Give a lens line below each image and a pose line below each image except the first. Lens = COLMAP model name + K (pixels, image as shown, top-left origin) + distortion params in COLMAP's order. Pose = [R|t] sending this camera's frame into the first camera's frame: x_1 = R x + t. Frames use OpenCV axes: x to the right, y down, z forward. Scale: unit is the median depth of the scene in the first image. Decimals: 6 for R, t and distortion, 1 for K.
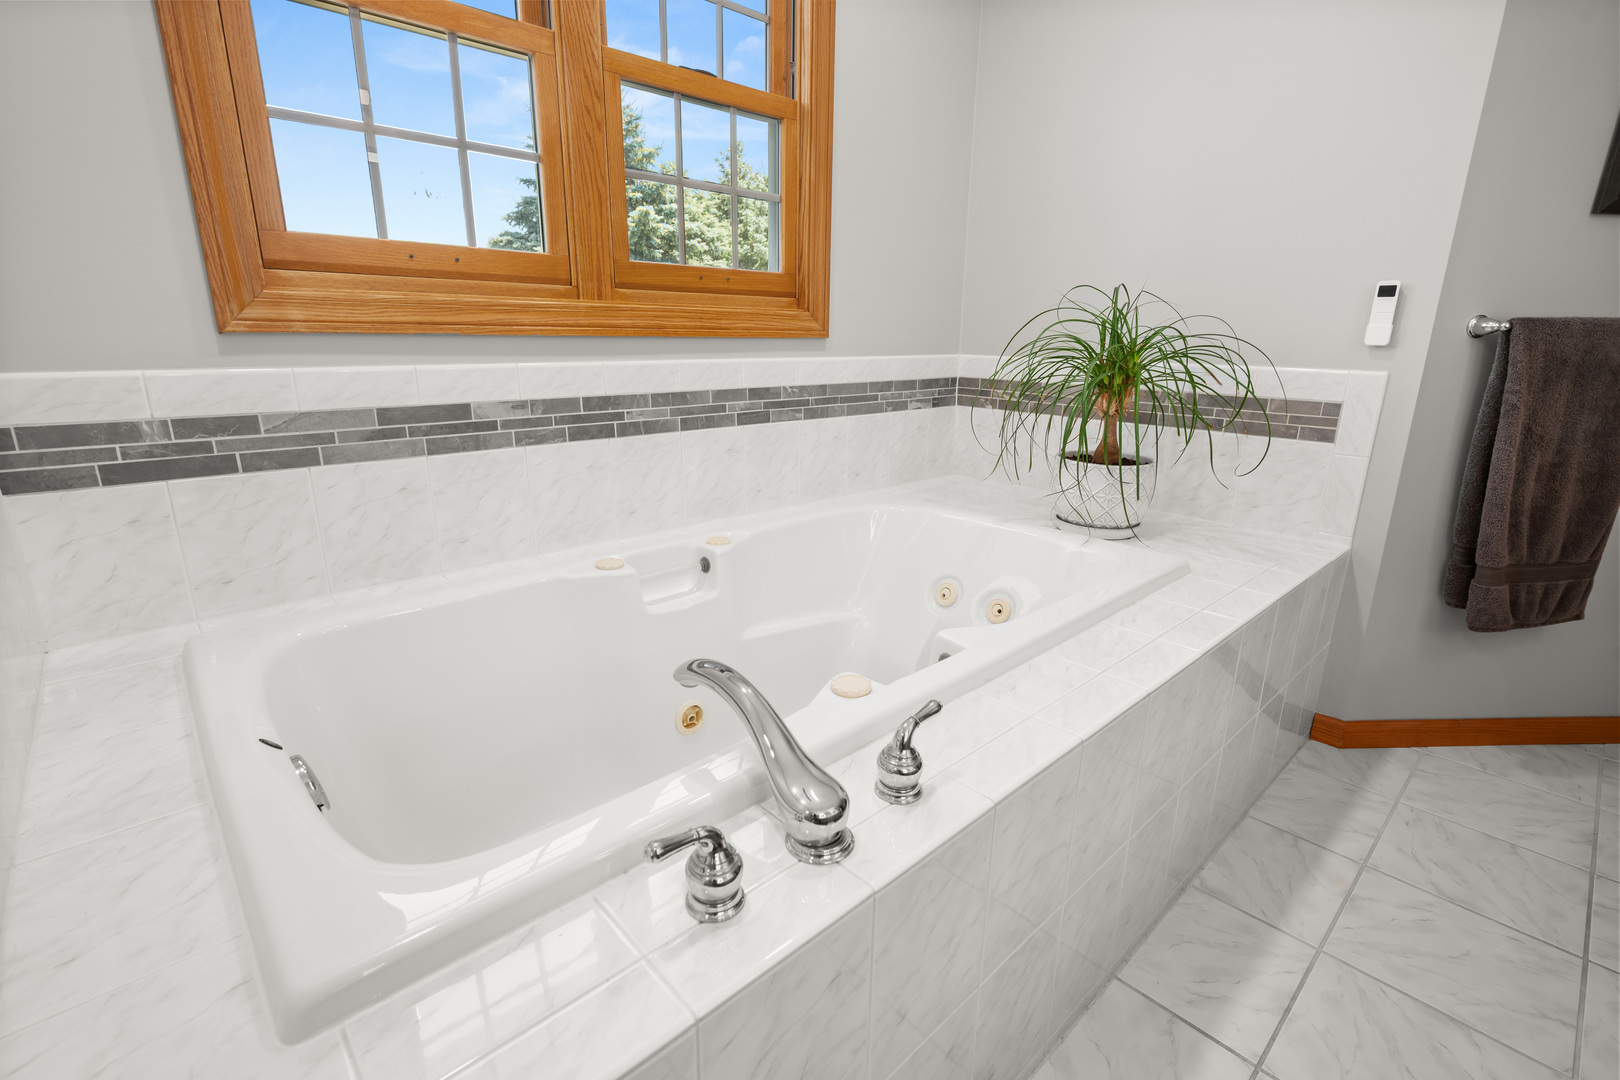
lens RADIAL K [[748.4, 0, 810.0], [0, 748.4, 540.0], [0, 0, 1]] dist [-0.002991, -0.000504]
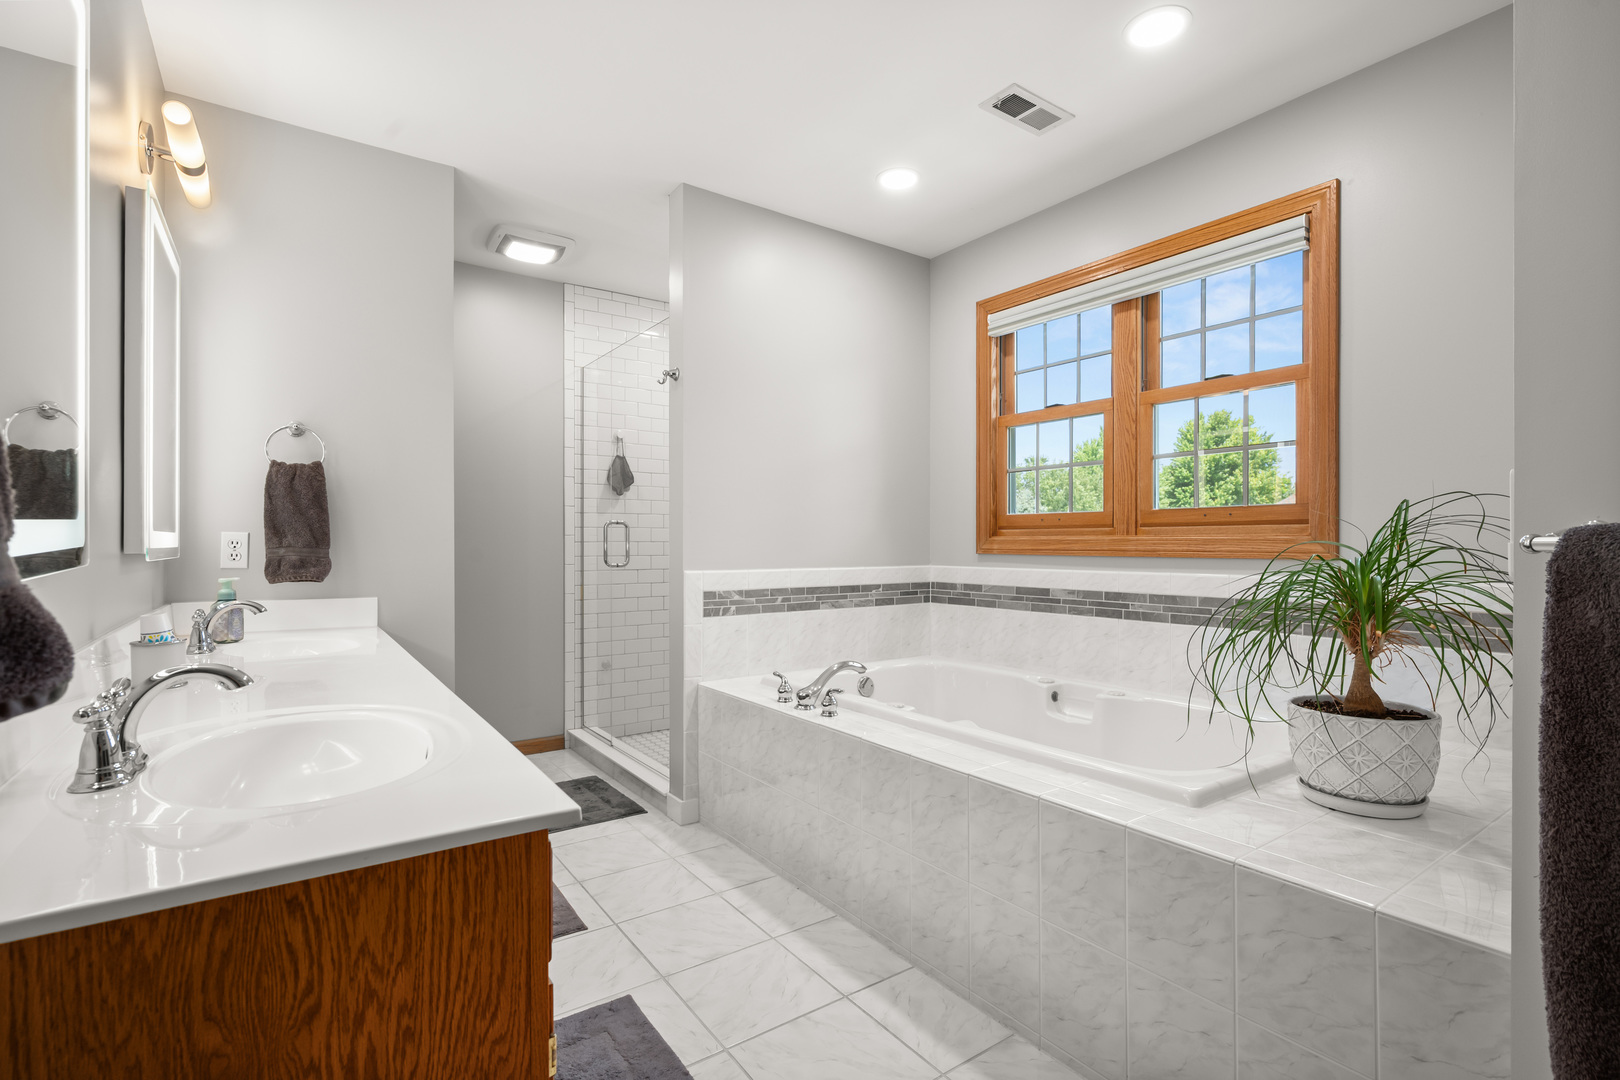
lens RADIAL K [[748.4, 0, 810.0], [0, 748.4, 540.0], [0, 0, 1]] dist [-0.002991, -0.000504]
pose [[-0.144606, -0.019222, -0.989303, 1.459015], [-0.266683, 0.963571, 0.020259, -0.162707], [0.952874, 0.266760, -0.144464, 0.593144]]
